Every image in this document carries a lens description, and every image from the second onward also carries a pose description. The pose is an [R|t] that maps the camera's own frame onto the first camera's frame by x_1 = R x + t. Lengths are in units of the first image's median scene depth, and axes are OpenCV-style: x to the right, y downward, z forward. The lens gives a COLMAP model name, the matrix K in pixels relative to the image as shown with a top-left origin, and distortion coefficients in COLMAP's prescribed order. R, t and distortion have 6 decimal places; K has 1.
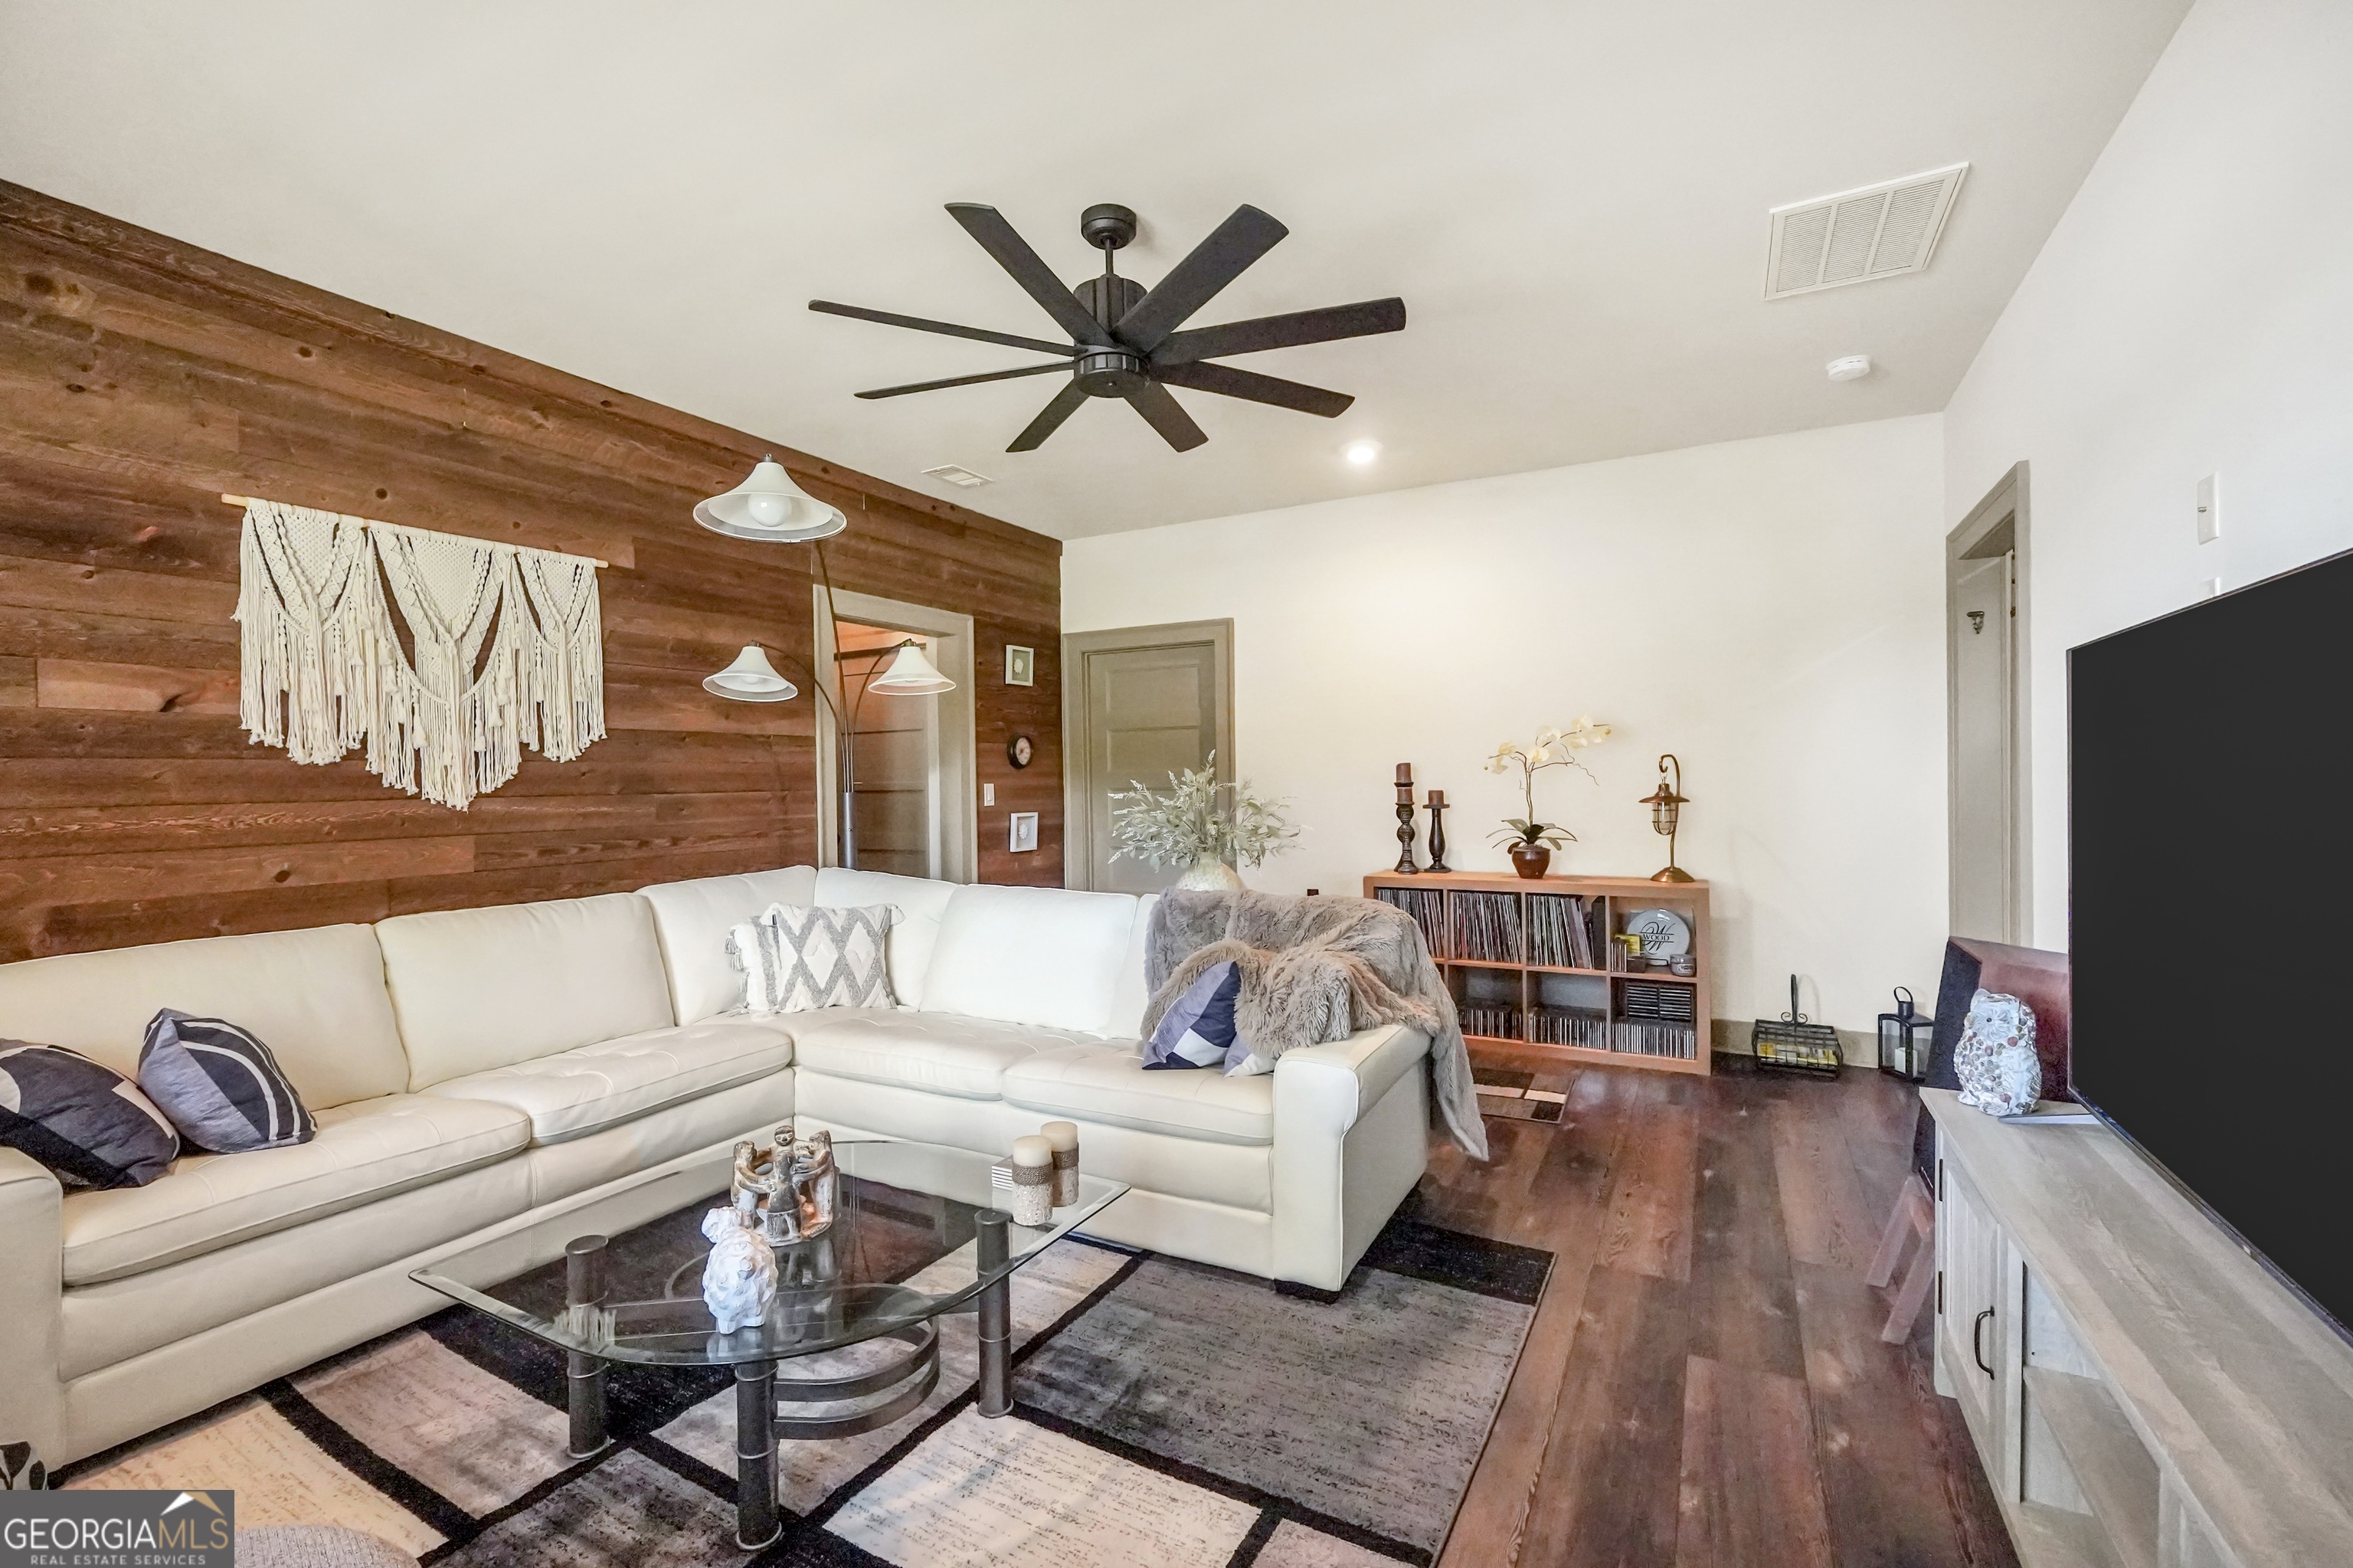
lens RADIAL K [[993.9, 0, 1157.5], [0, 993.9, 788.0], [0, 0, 1]] dist [-0.012732, 0.000230]
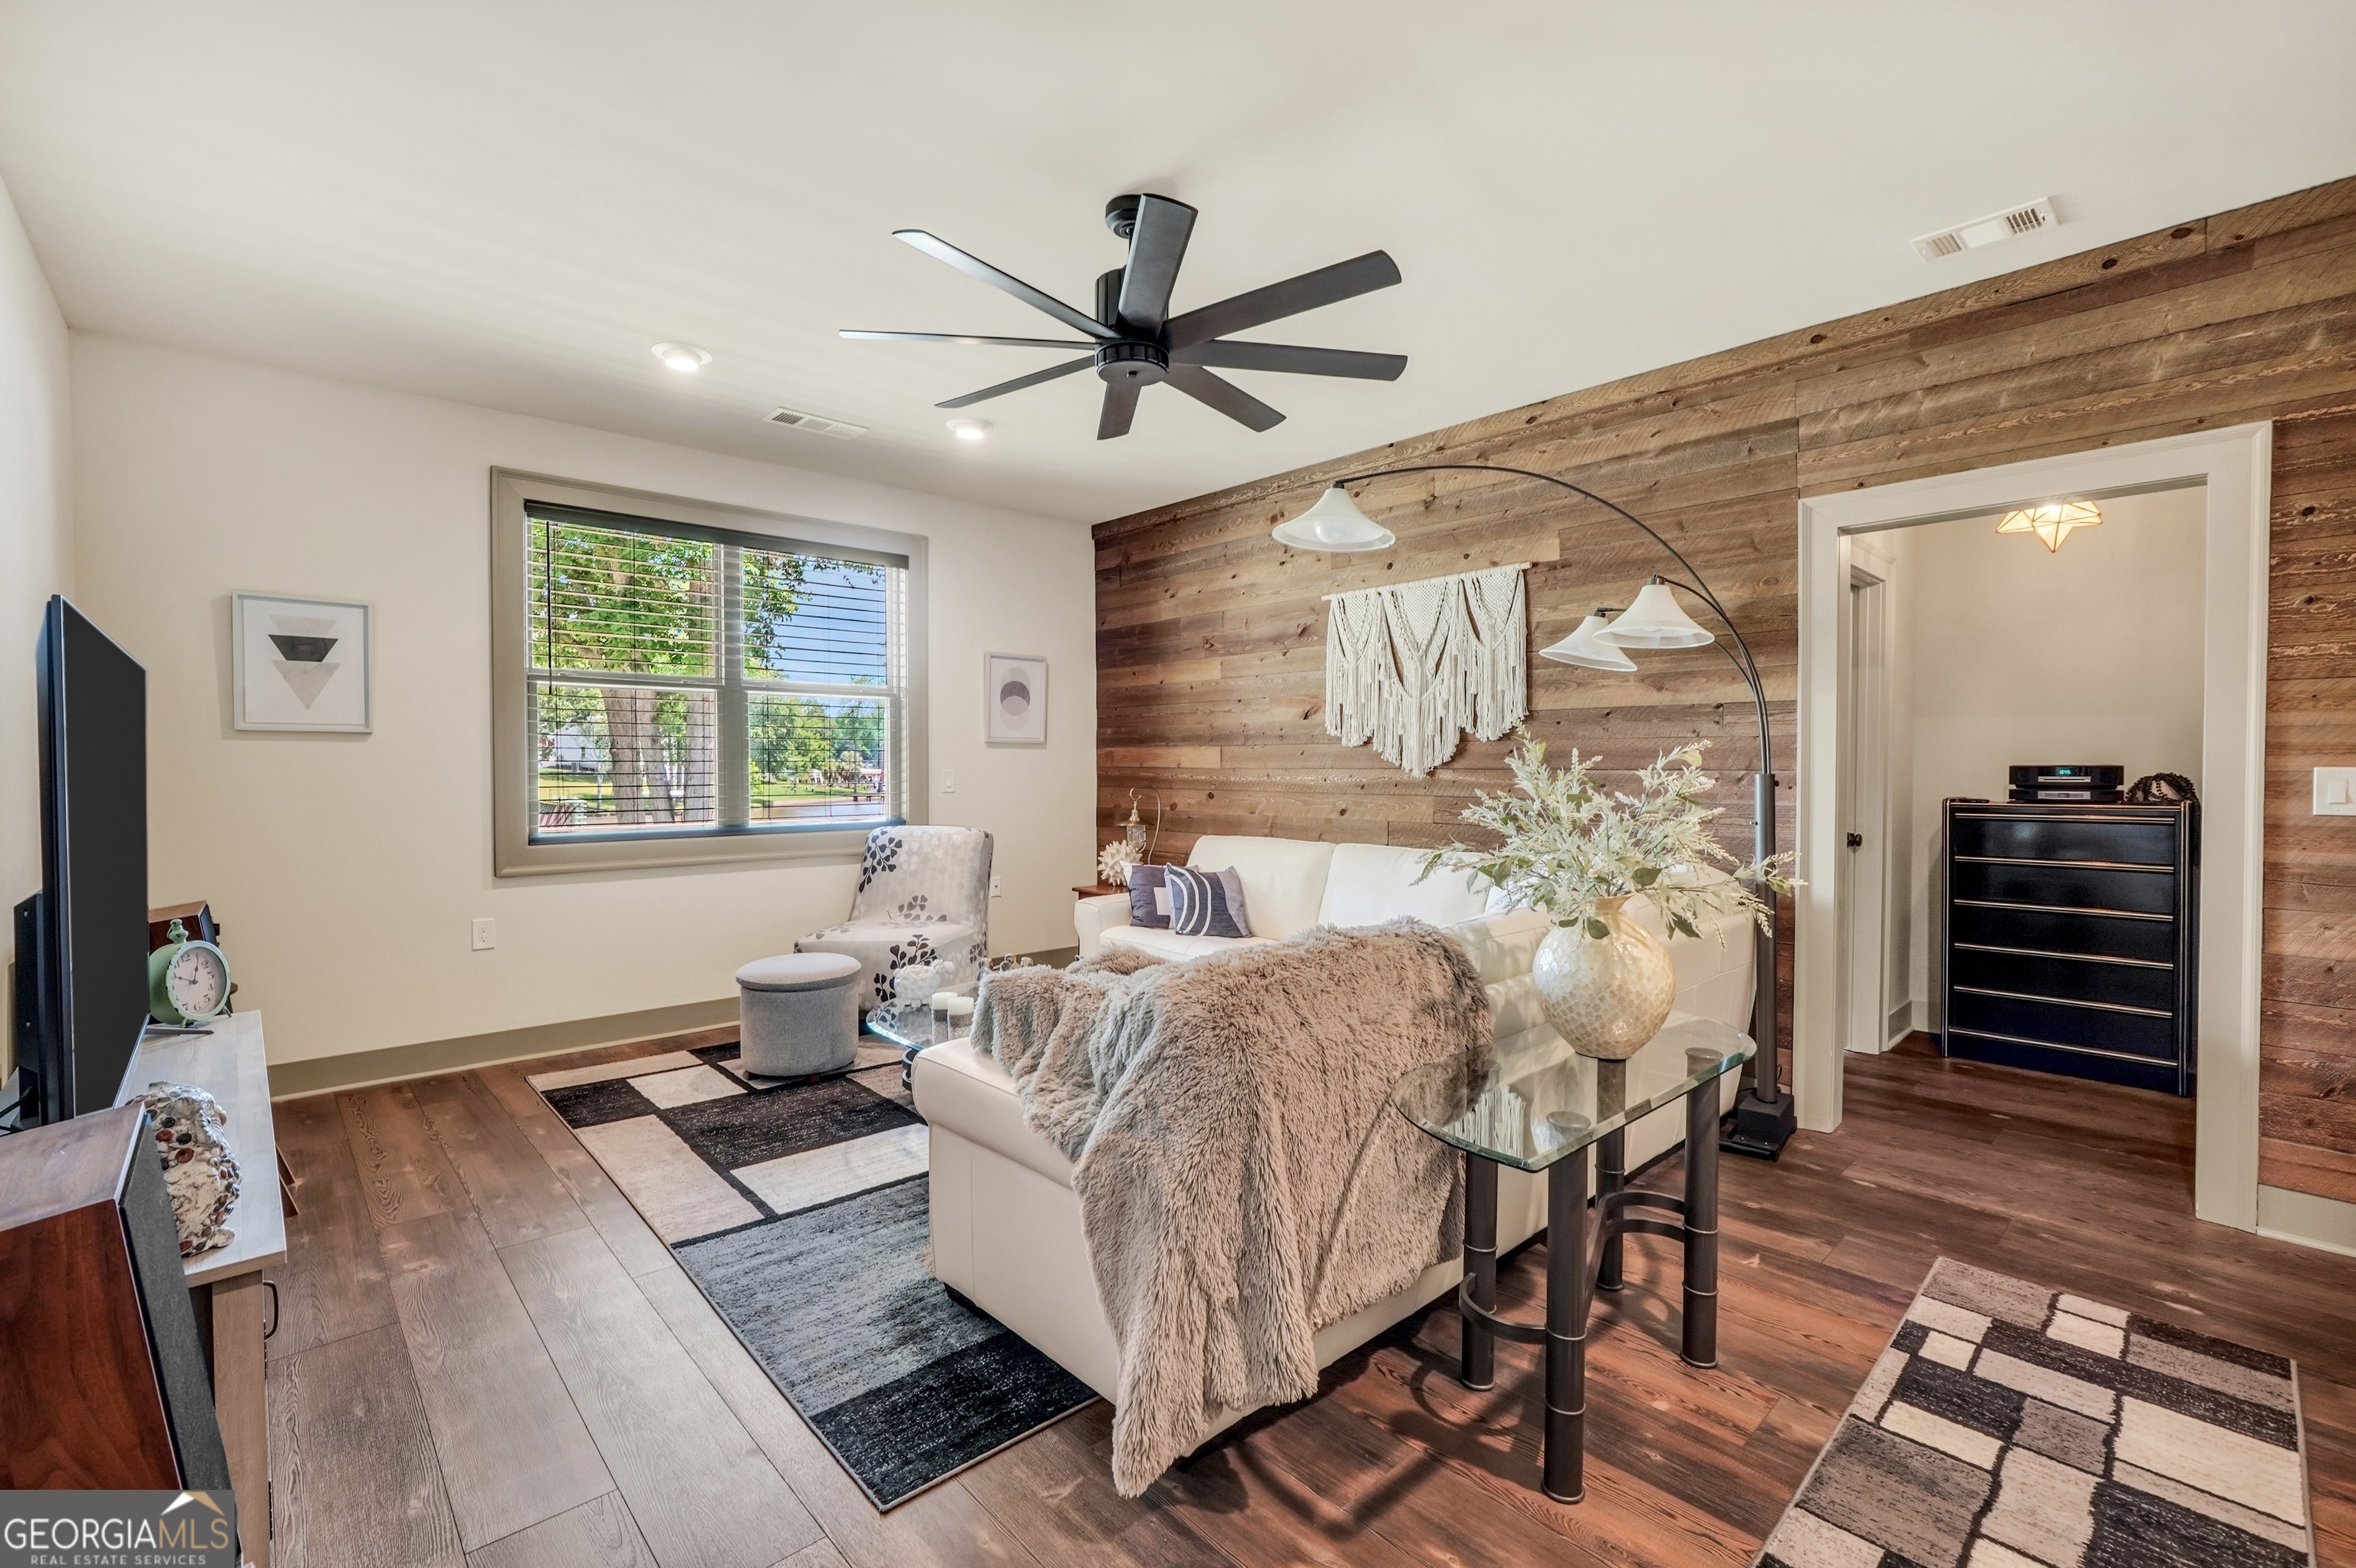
lens RADIAL K [[995.0, 0, 1159.0], [0, 995.0, 788.1], [0, 0, 1]] dist [-0.012732, 0.000230]
pose [[-0.311838, 0.017367, -0.949977, 0.661556], [-0.022938, 0.999404, 0.025801, 0.008668], [0.949858, 0.029837, -0.311254, 0.974441]]
